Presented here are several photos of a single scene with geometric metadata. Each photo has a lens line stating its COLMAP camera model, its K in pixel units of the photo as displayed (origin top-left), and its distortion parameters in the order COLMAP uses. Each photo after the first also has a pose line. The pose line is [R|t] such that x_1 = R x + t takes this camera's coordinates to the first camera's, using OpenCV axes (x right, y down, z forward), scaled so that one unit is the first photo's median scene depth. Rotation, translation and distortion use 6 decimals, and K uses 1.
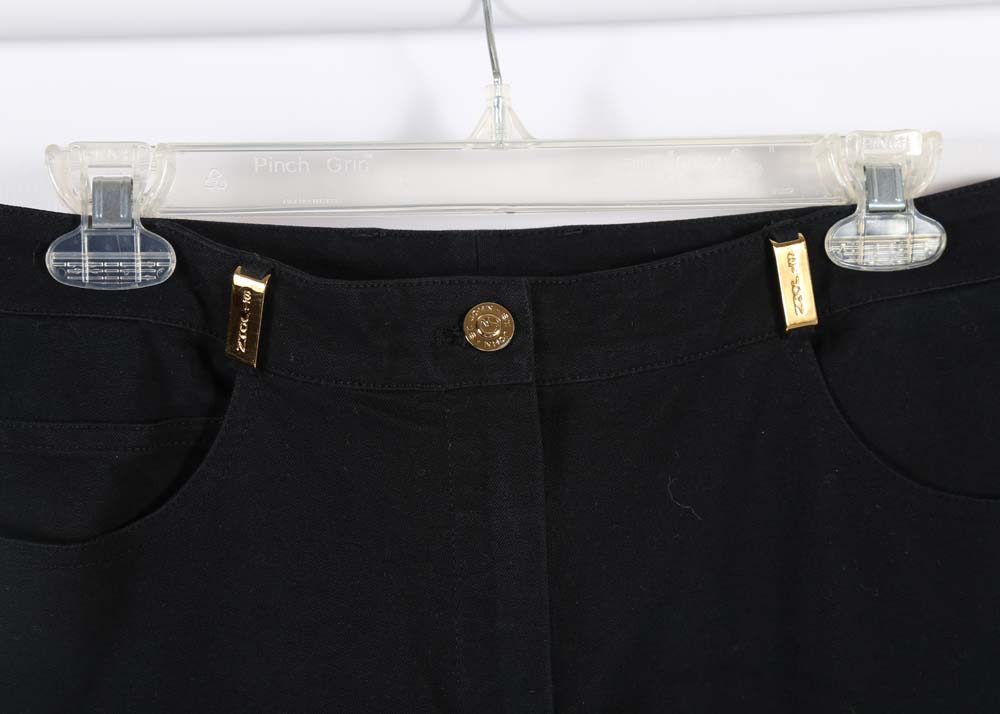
lens RADIAL K [[1983.3, 0, 500.0], [0, 1983.3, 357.0], [0, 0, 1]] dist [0.212088, 0.010404]
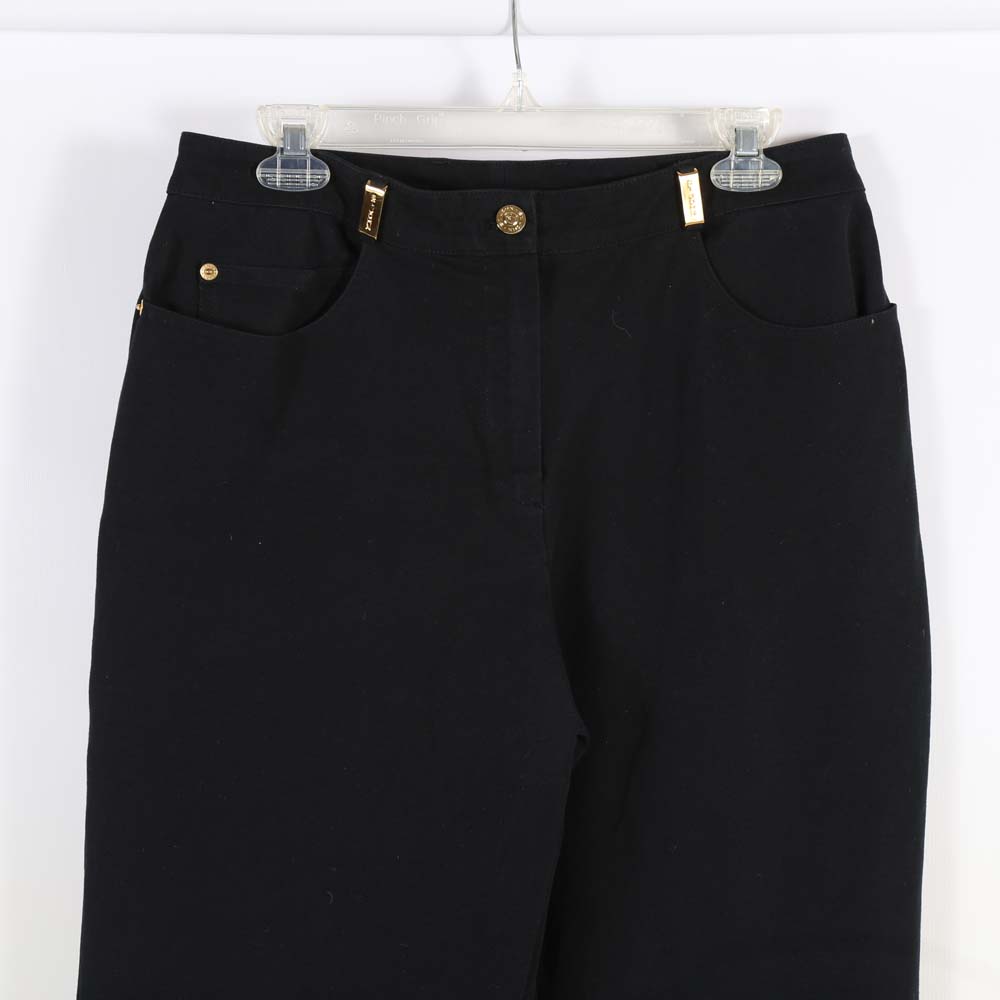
lens RADIAL K [[2844.9, 0, 500.0], [0, 2844.9, 500.0], [0, 0, 1]] dist [0.318407, -0.293383]
pose [[0.999498, 0.026646, 0.017112, -0.050217], [-0.028122, 0.995292, 0.092752, -0.002337], [-0.014560, -0.093187, 0.995542, -1.463771]]
